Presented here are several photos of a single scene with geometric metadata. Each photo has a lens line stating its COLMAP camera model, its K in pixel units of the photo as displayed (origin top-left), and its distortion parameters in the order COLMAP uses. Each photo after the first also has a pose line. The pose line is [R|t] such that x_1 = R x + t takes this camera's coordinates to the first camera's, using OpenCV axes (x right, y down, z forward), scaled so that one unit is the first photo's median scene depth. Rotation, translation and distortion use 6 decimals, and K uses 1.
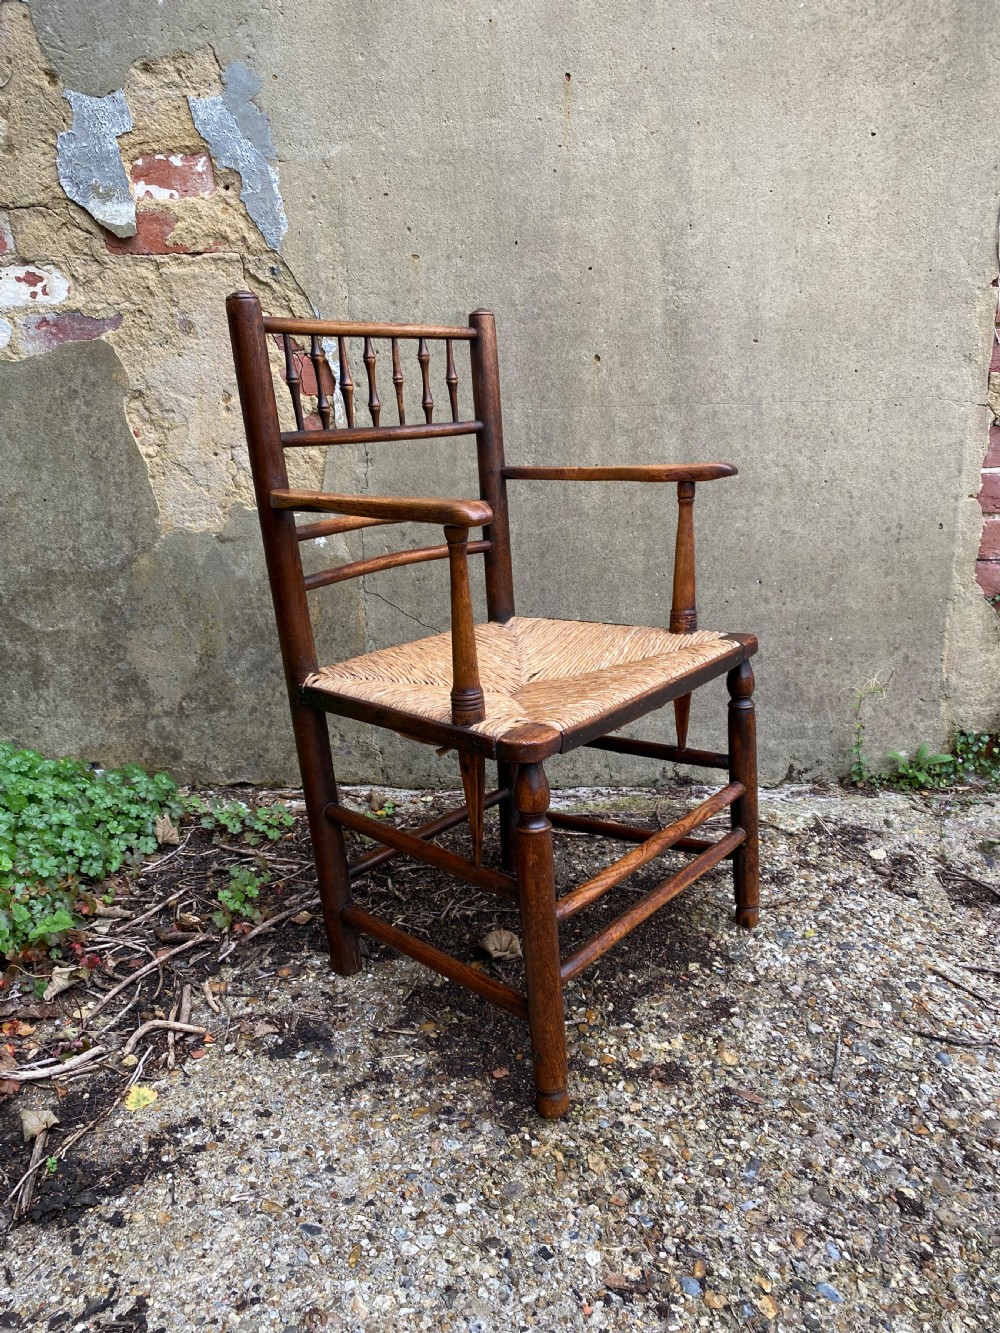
lens RADIAL K [[1024.4, 0, 499.7], [0, 1024.4, 655.3], [0, 0, 1]] dist [0.015816, -0.009039]
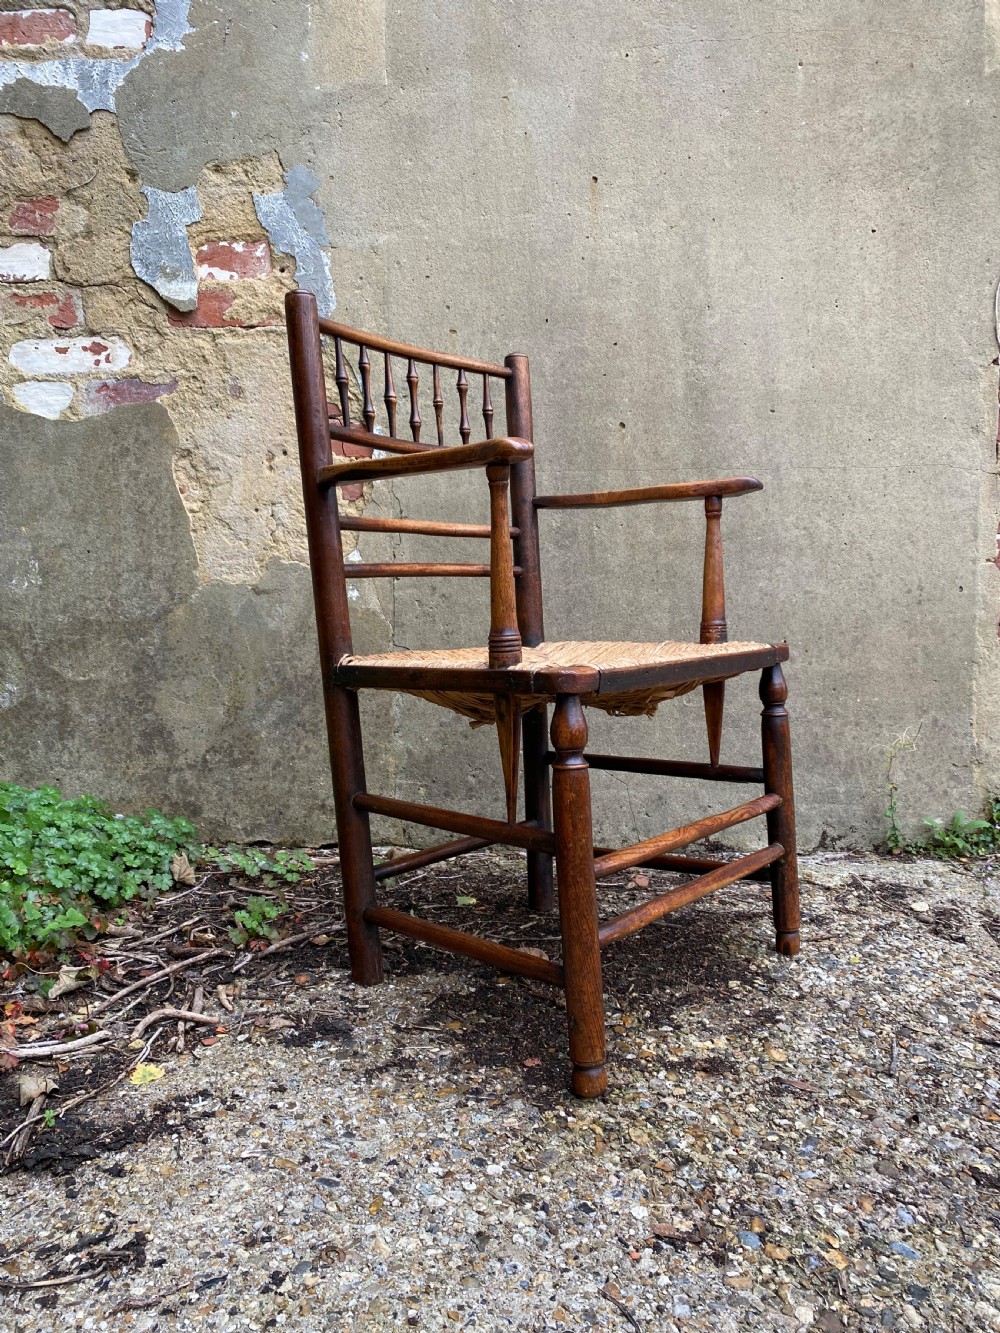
lens RADIAL K [[1024.4, 0, 503.3], [0, 1024.4, 651.1], [0, 0, 1]] dist [0.015816, -0.009039]
pose [[0.999856, 0.012964, -0.010927, -0.014503], [-0.014835, 0.980958, -0.193650, 0.160177], [0.008209, 0.193784, 0.981010, 0.009784]]
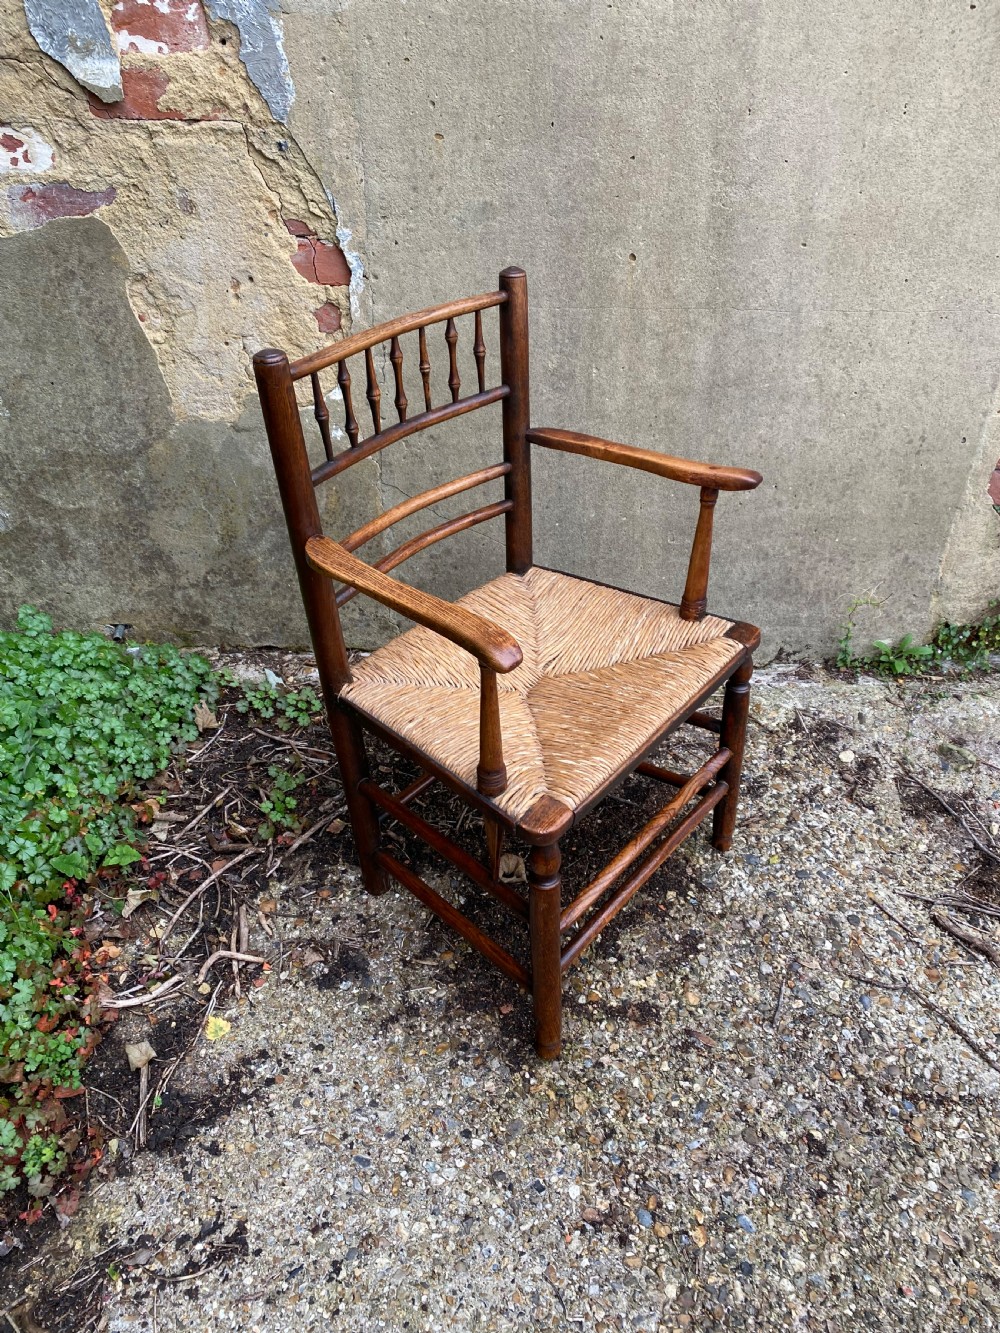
lens RADIAL K [[1024.4, 0, 506.0], [0, 1024.4, 656.0], [0, 0, 1]] dist [0.015816, -0.009039]
pose [[0.999277, 0.033890, 0.017247, -0.025935], [-0.037831, 0.932001, 0.360477, -0.314009], [-0.003858, -0.360869, 0.932609, 0.000968]]
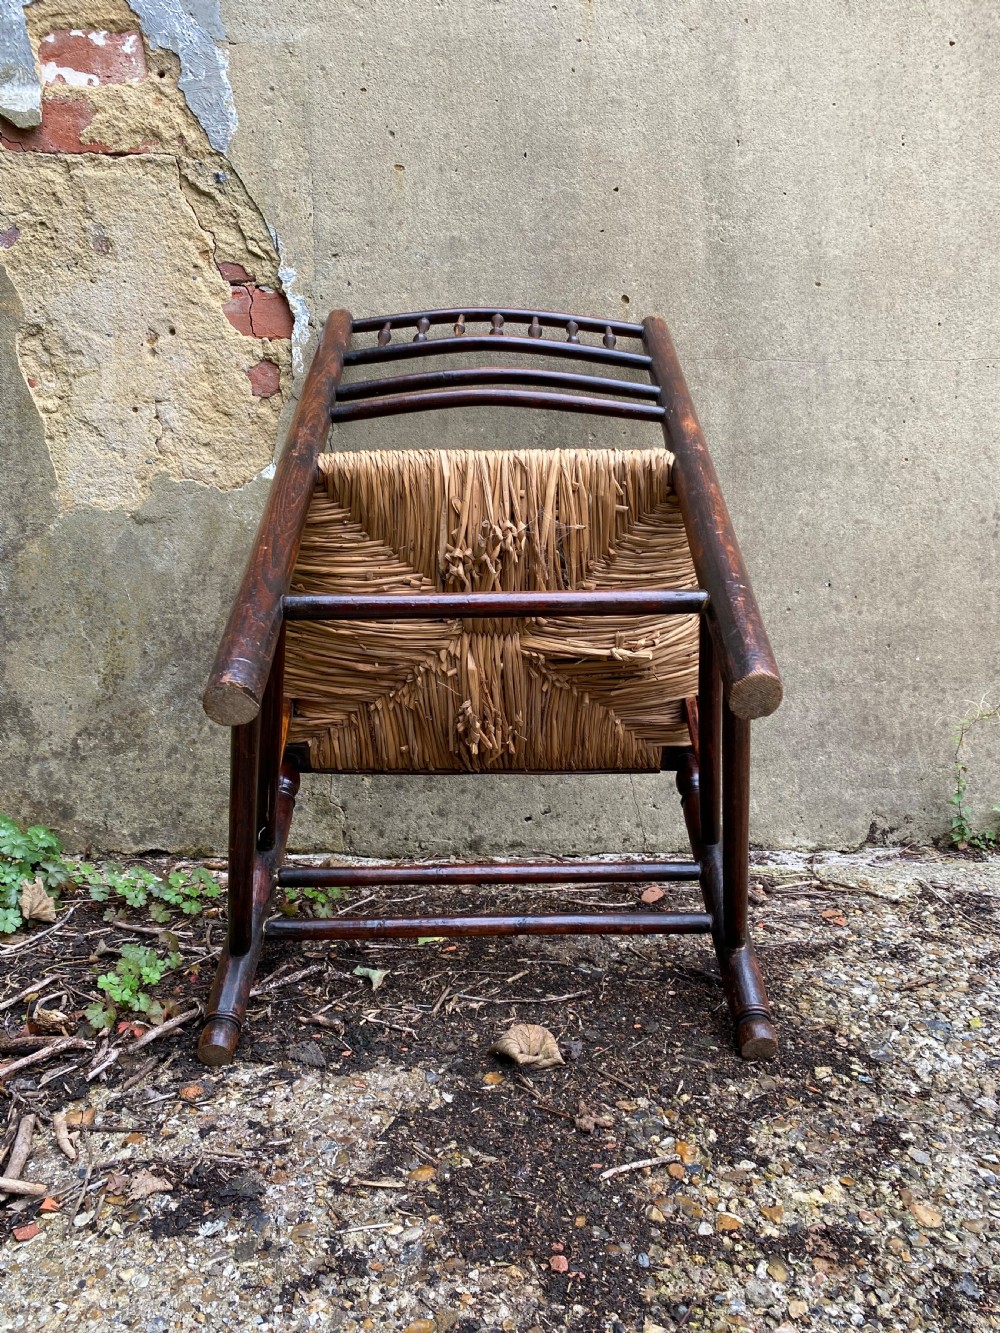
lens RADIAL K [[1024.4, 0, 513.5], [0, 1024.4, 670.1], [0, 0, 1]] dist [0.015816, -0.009039]
pose [[0.998370, 0.003724, 0.056945, -0.040512], [0.003749, 0.991433, -0.130564, 0.112494], [-0.056943, 0.130565, 0.989803, 0.275147]]
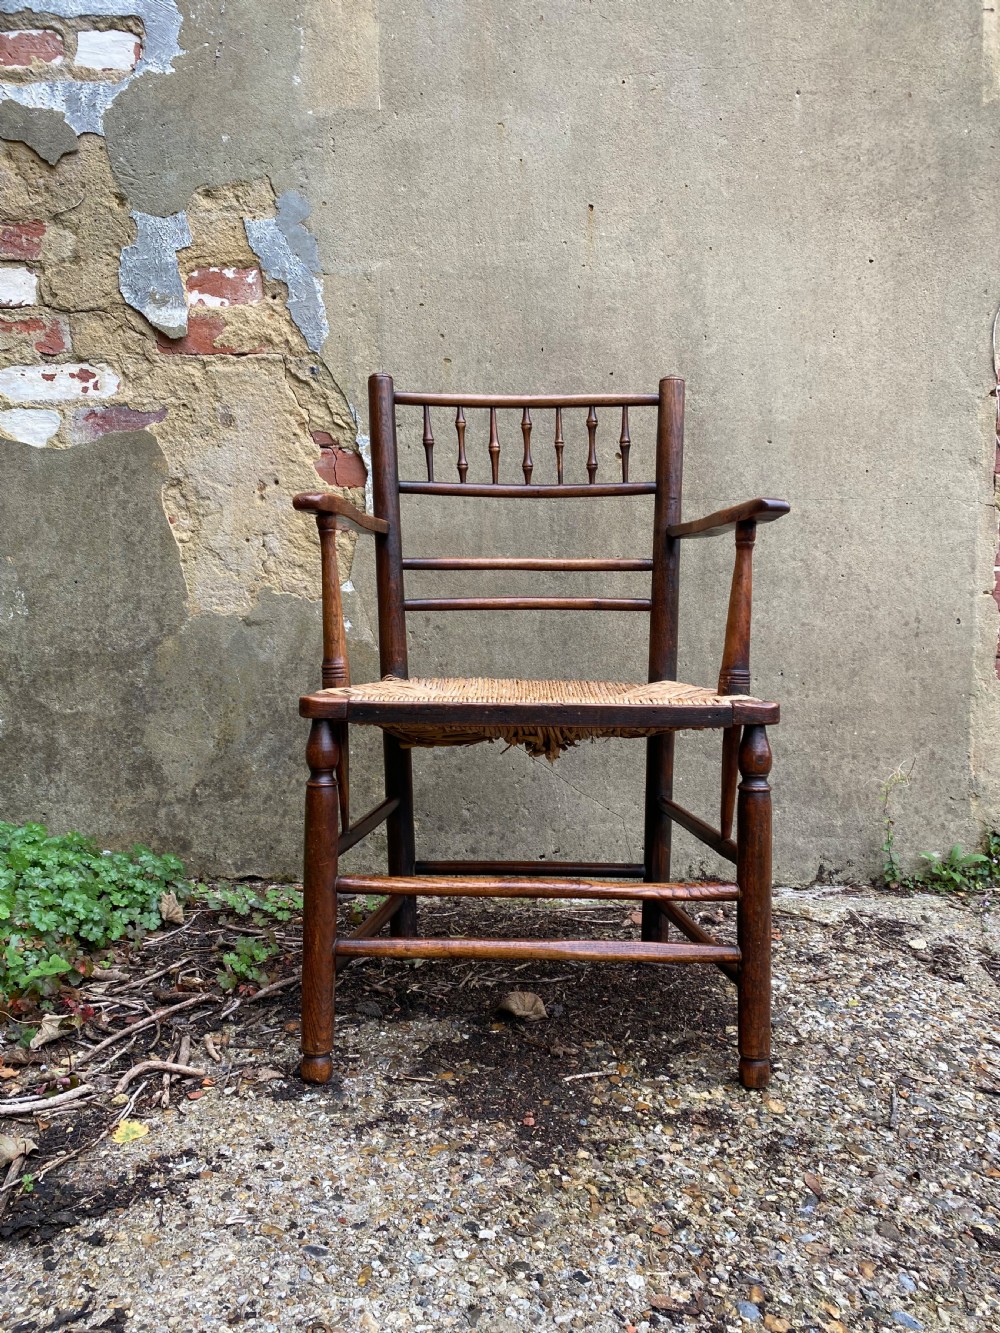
lens RADIAL K [[1024.4, 0, 512.7], [0, 1024.4, 666.0], [0, 0, 1]] dist [0.015816, -0.009039]
pose [[0.999901, 0.013882, 0.002282, -0.013585], [-0.013172, 0.980783, -0.194656, 0.139062], [-0.004940, 0.194607, 0.980869, 0.019784]]
